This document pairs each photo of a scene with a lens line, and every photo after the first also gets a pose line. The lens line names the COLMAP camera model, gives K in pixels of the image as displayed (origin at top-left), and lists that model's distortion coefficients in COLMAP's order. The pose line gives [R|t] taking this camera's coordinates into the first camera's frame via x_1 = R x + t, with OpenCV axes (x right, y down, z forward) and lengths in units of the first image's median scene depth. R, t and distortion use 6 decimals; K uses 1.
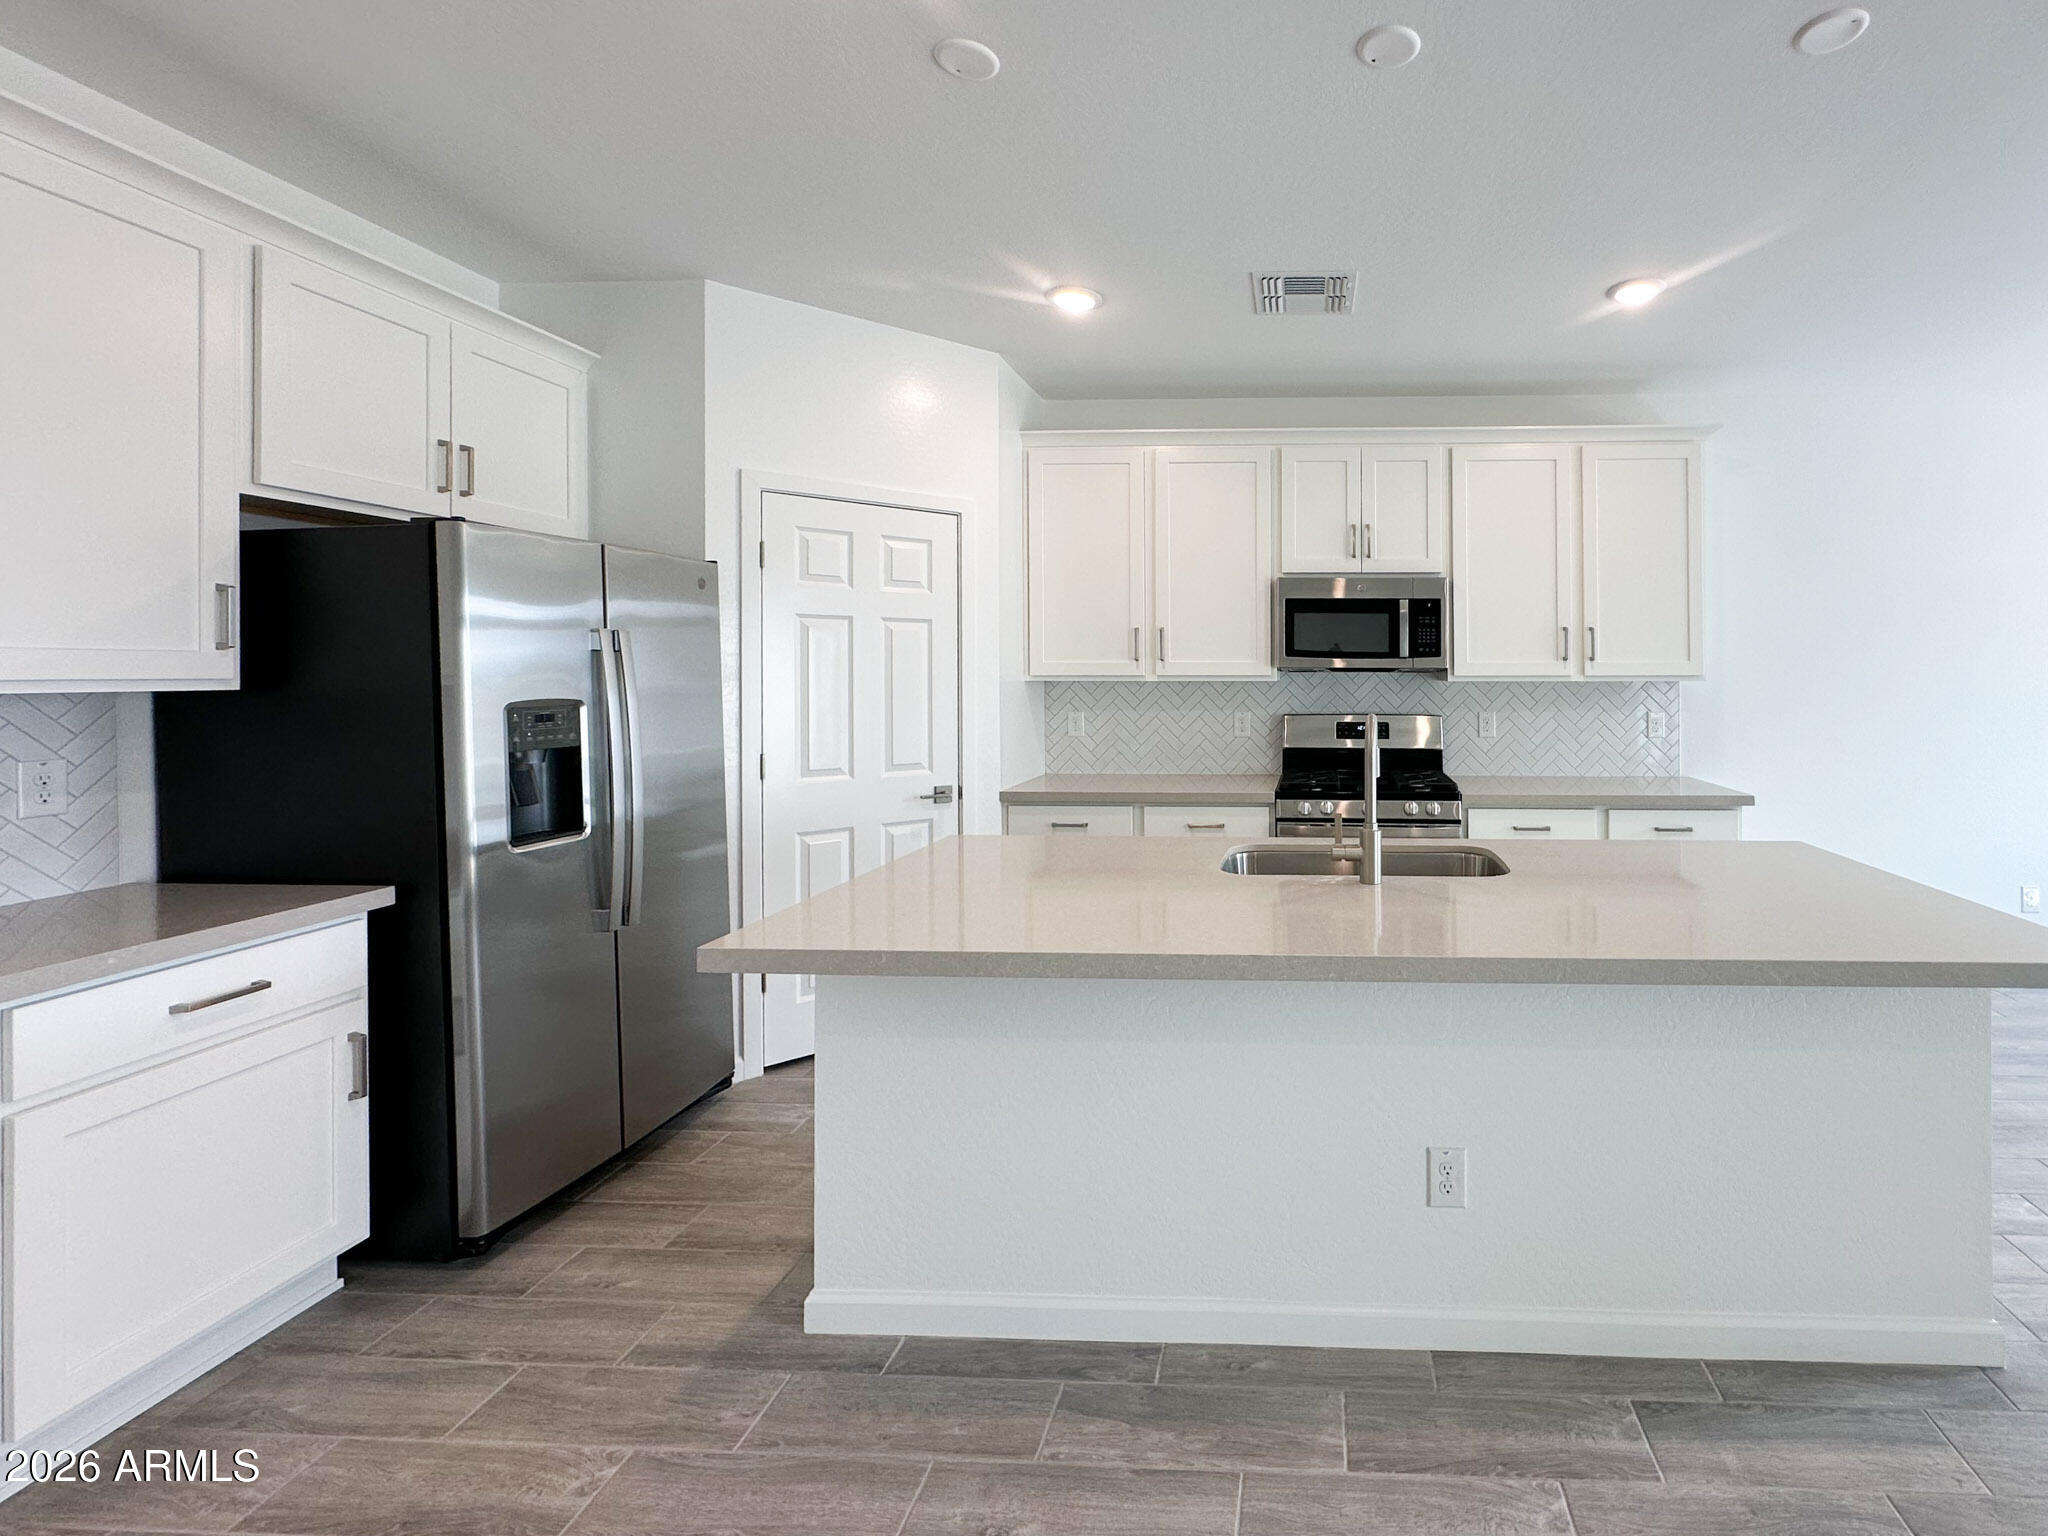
lens RADIAL K [[920.2, 0, 1276.6], [0, 920.2, 672.5], [0, 0, 1]] dist [0.001351, -0.001363]
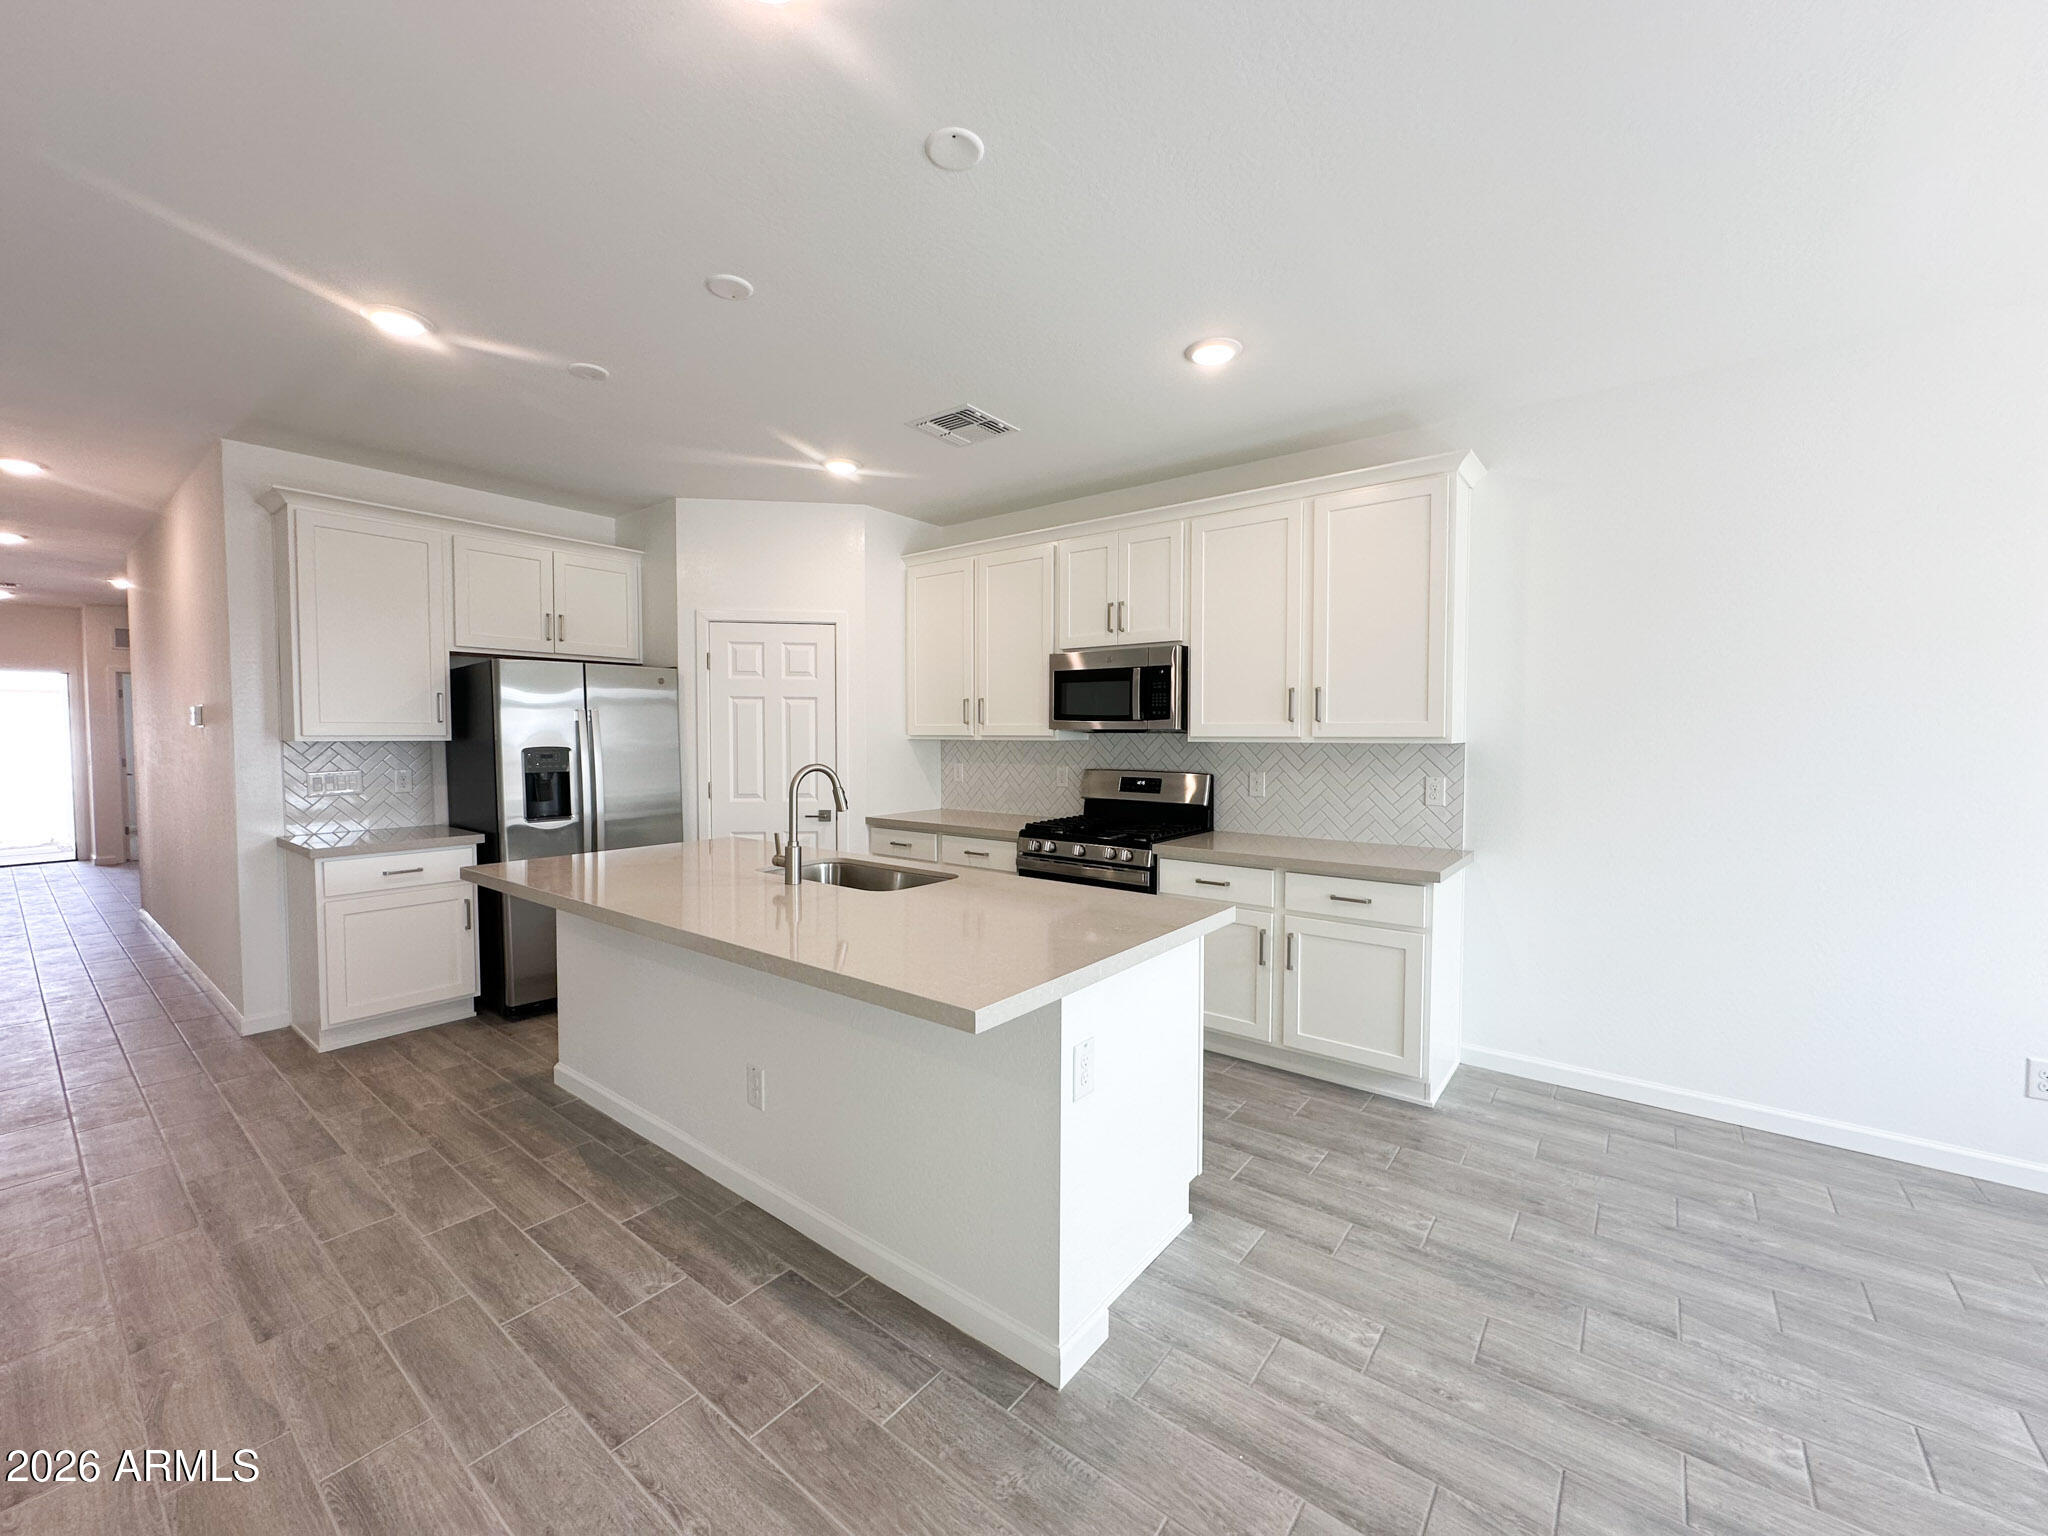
lens RADIAL K [[820.9, 0, 1011.9], [0, 820.9, 767.3], [0, 0, 1]] dist [-0.002204, -0.000129]
pose [[0.807700, 0.025612, -0.589037, 0.777472], [-0.001455, 0.999140, 0.041448, 0.000097], [0.589592, -0.032620, 0.807042, 0.139044]]
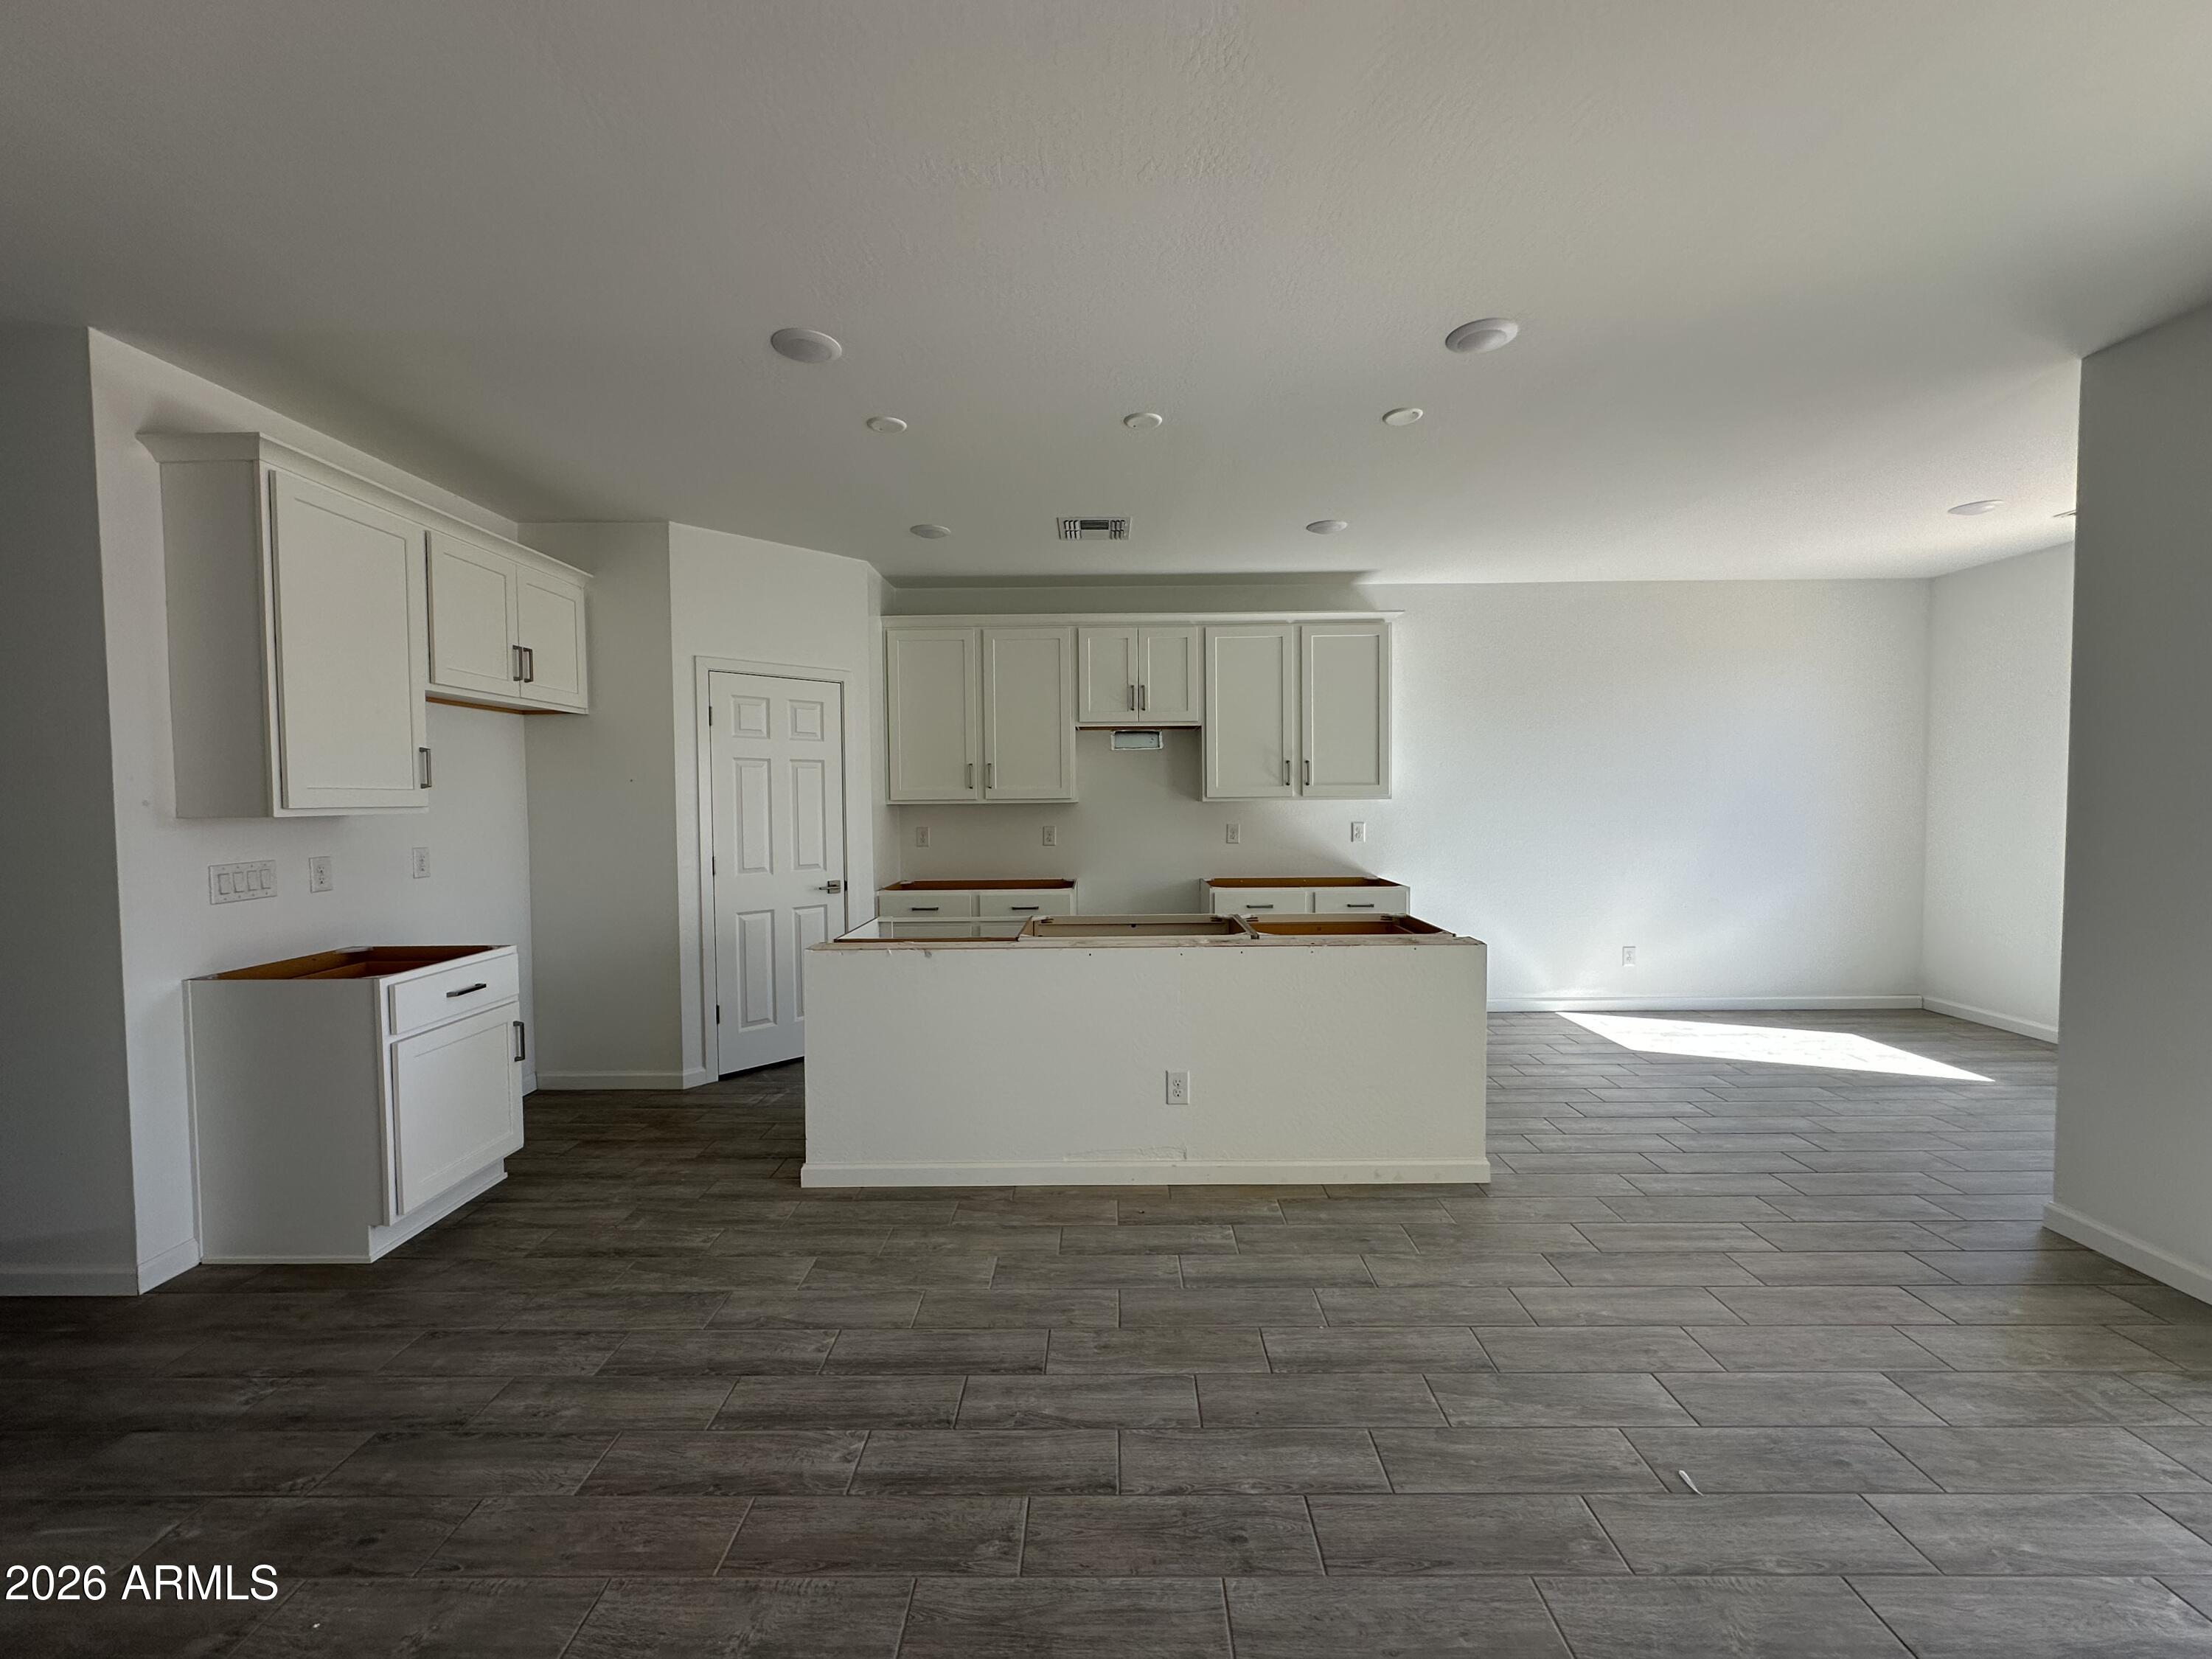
lens RADIAL K [[884.1, 0, 1102.5], [0, 884.1, 842.9], [0, 0, 1]] dist [-0.008605, 0.000303]
pose [[0.999464, -0.008380, 0.031631, -0.001402], [0.006660, 0.998513, 0.054109, -0.002379], [-0.032038, -0.053870, 0.998034, -0.394768]]
